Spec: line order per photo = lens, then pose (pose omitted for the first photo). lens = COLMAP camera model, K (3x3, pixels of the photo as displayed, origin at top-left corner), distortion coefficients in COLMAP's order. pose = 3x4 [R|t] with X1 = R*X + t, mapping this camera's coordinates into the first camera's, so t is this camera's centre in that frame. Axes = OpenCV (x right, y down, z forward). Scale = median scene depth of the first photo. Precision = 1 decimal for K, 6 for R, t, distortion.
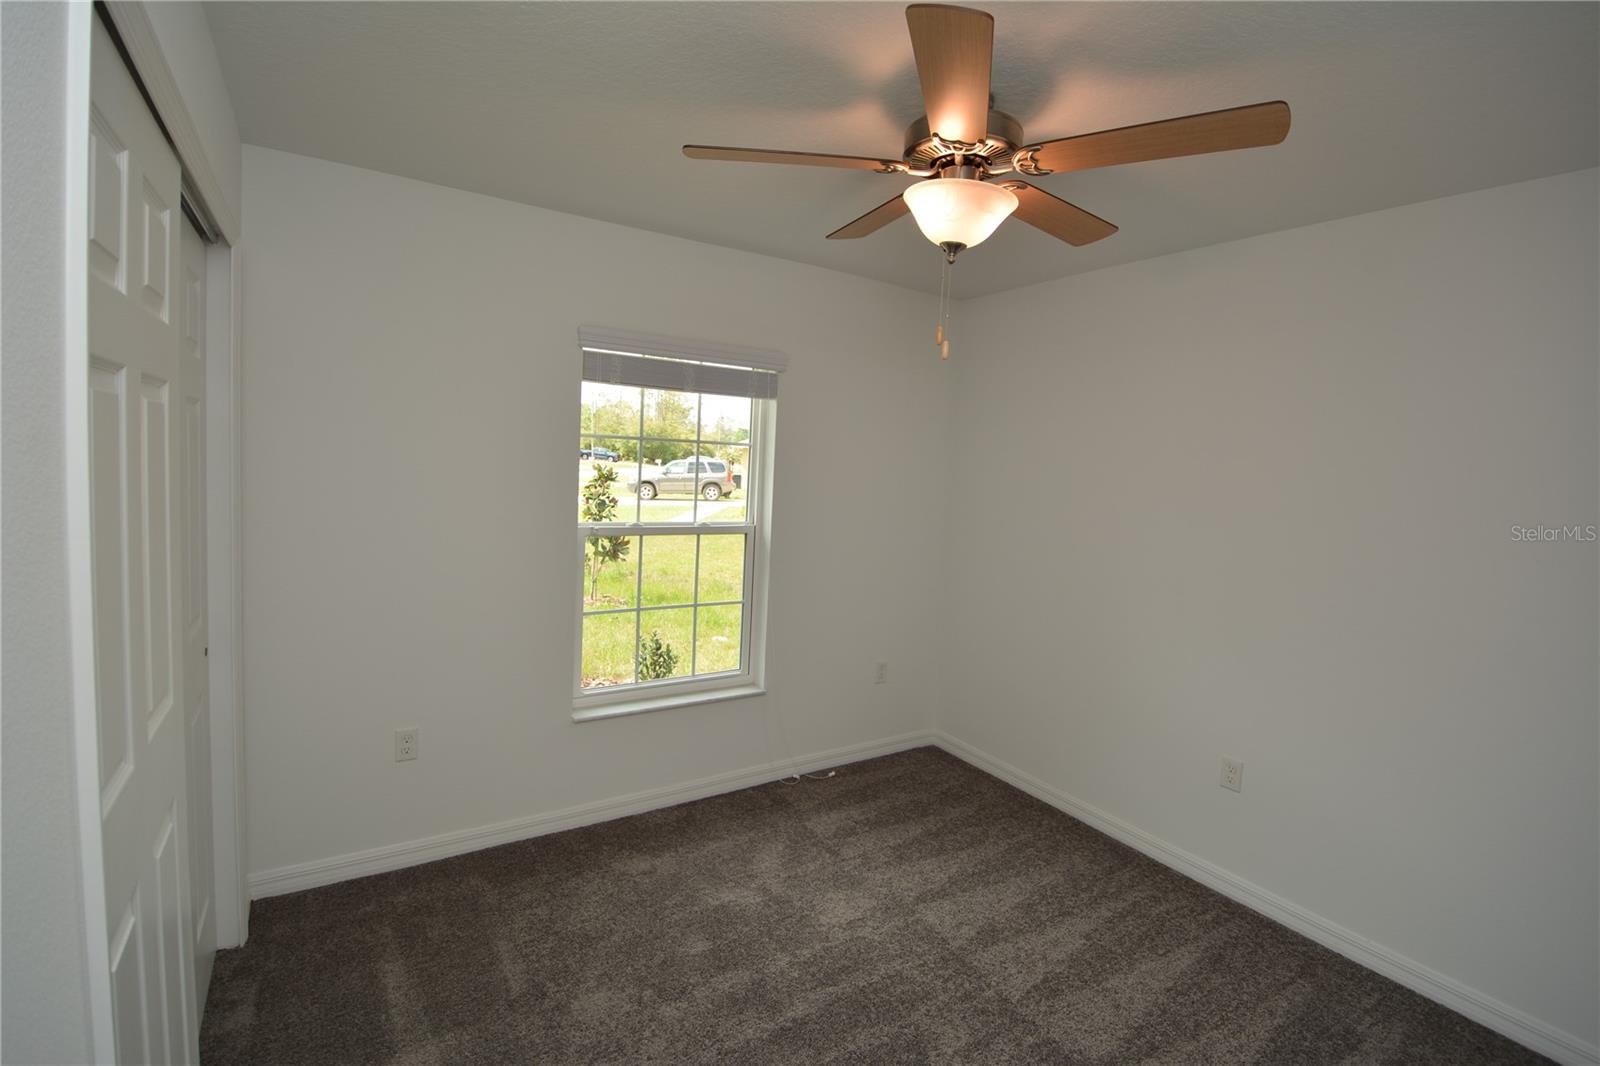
lens RADIAL K [[721.9, 0, 795.6], [0, 721.9, 507.1], [0, 0, 1]] dist [0.017166, -0.026067]
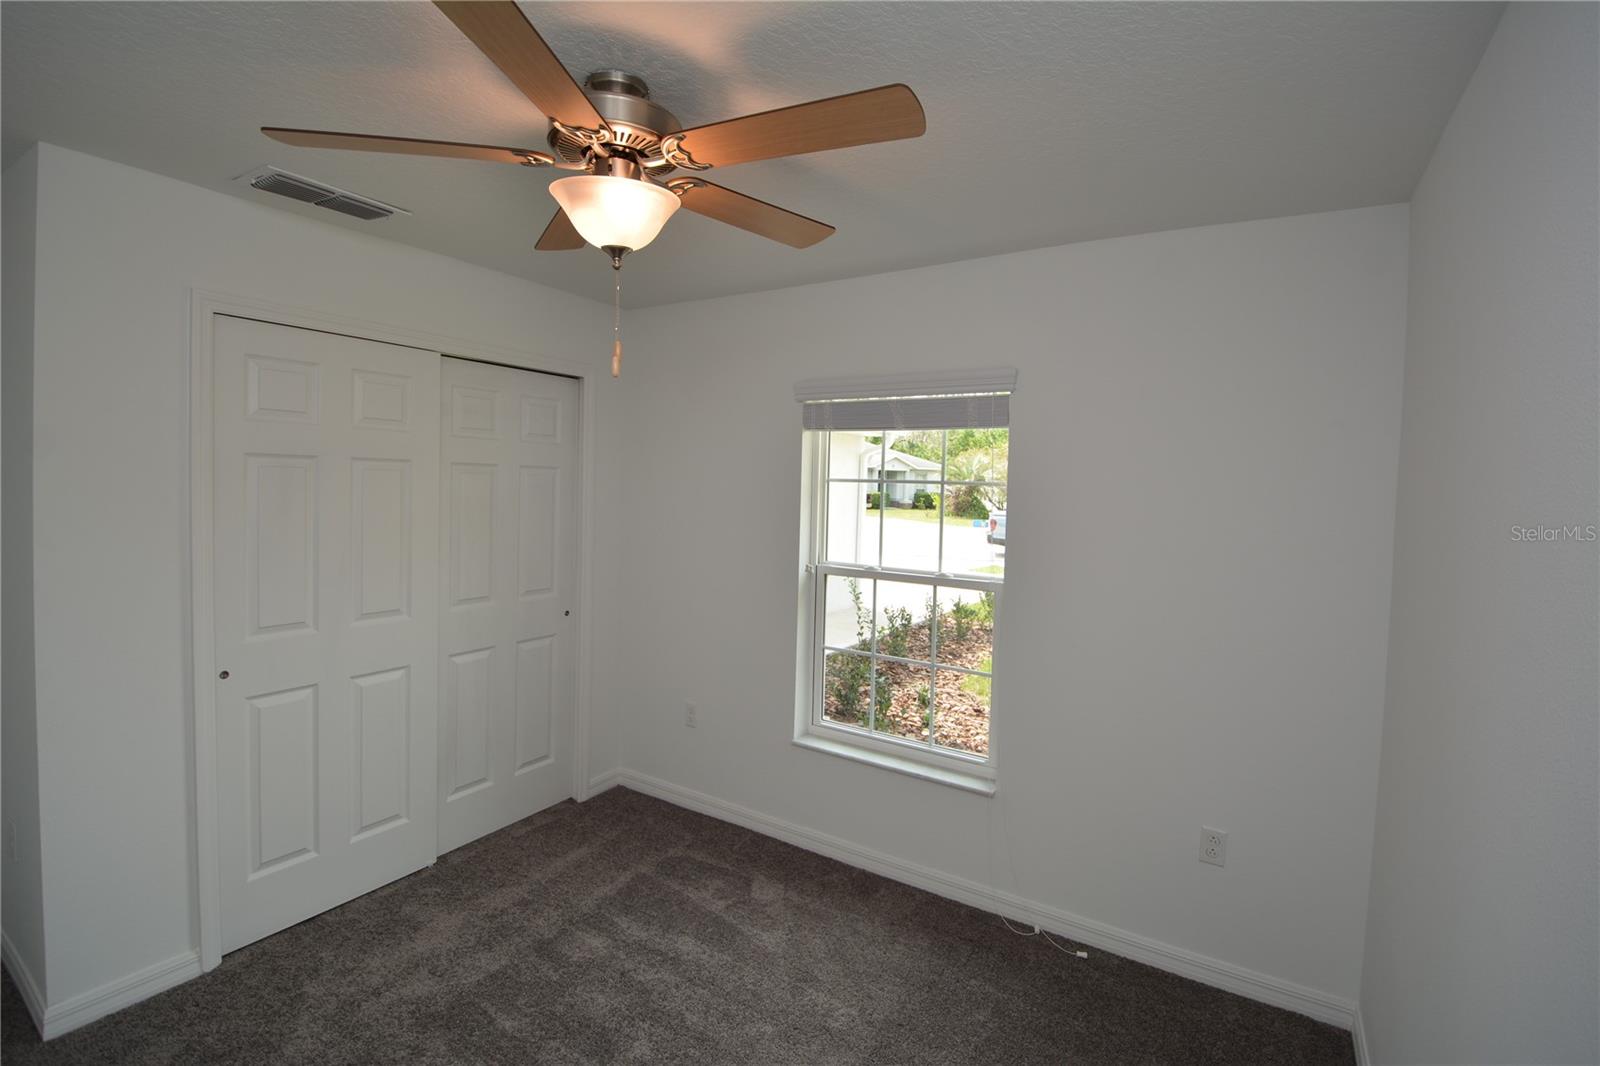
lens RADIAL K [[721.9, 0, 795.6], [0, 721.9, 507.1], [0, 0, 1]] dist [0.017166, -0.026067]
pose [[0.433405, -0.011329, -0.901128, 0.638575], [-0.074730, 0.996025, -0.048464, -0.002439], [0.898096, 0.088345, 0.430835, 0.480321]]
